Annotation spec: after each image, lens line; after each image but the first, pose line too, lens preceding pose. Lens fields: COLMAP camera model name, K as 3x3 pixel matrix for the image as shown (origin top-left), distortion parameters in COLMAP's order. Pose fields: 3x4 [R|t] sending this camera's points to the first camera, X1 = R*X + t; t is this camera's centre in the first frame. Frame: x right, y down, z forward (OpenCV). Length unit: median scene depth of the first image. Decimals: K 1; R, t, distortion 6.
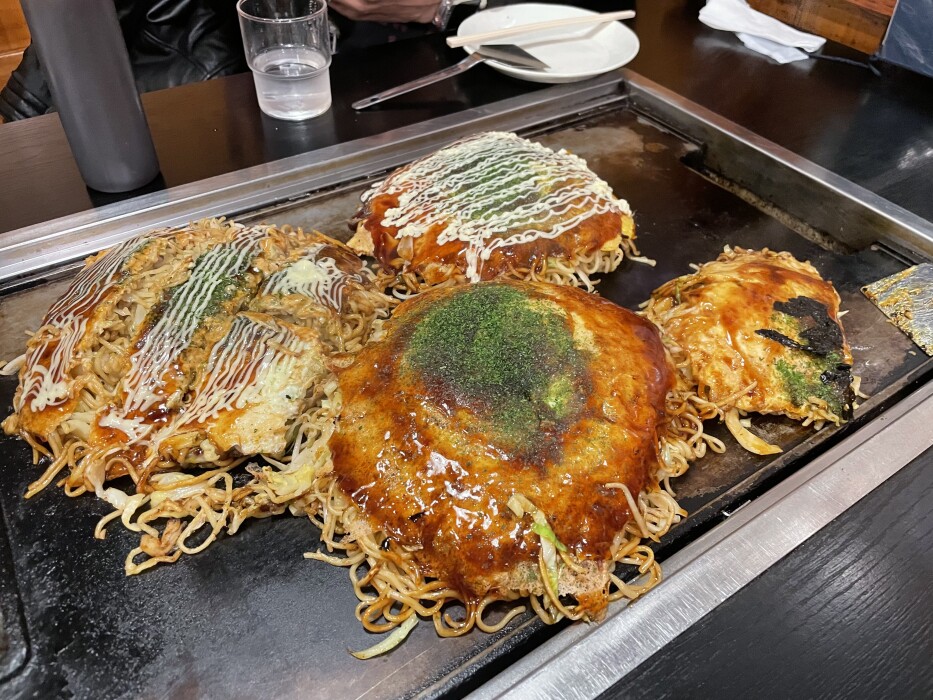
lens RADIAL K [[705.2, 0, 466.5], [0, 705.2, 350.0], [0, 0, 1]] dist [0.106471, -0.164769]
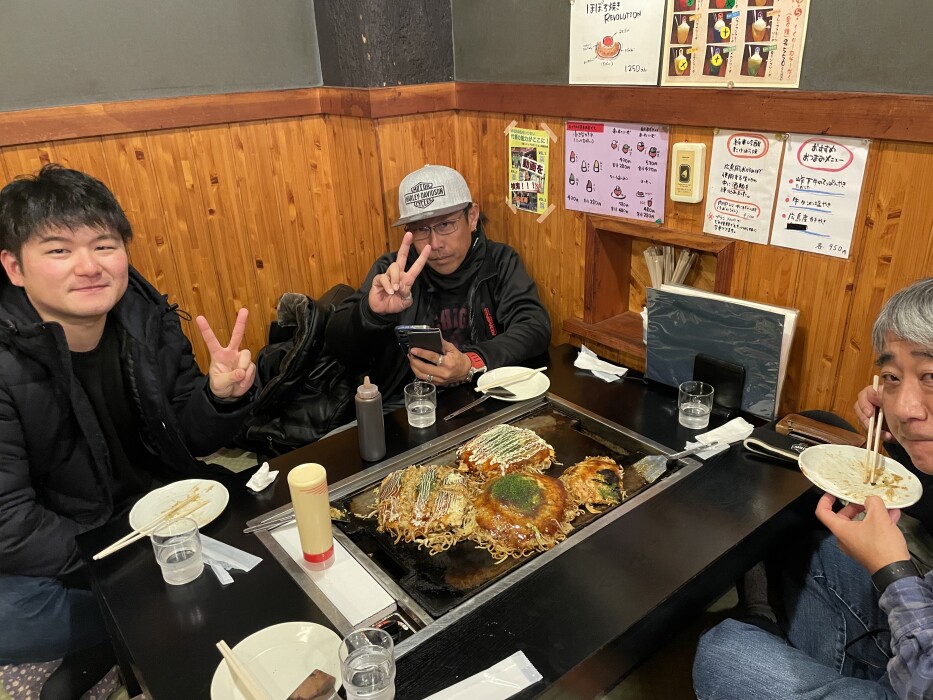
lens RADIAL K [[705.2, 0, 466.5], [0, 705.2, 350.0], [0, 0, 1]] dist [0.106471, -0.164769]
pose [[0.993431, -0.098179, 0.058779, -0.272662], [0.112308, 0.935004, -0.336385, 0.398551], [-0.021933, 0.340776, 0.939889, -2.021384]]
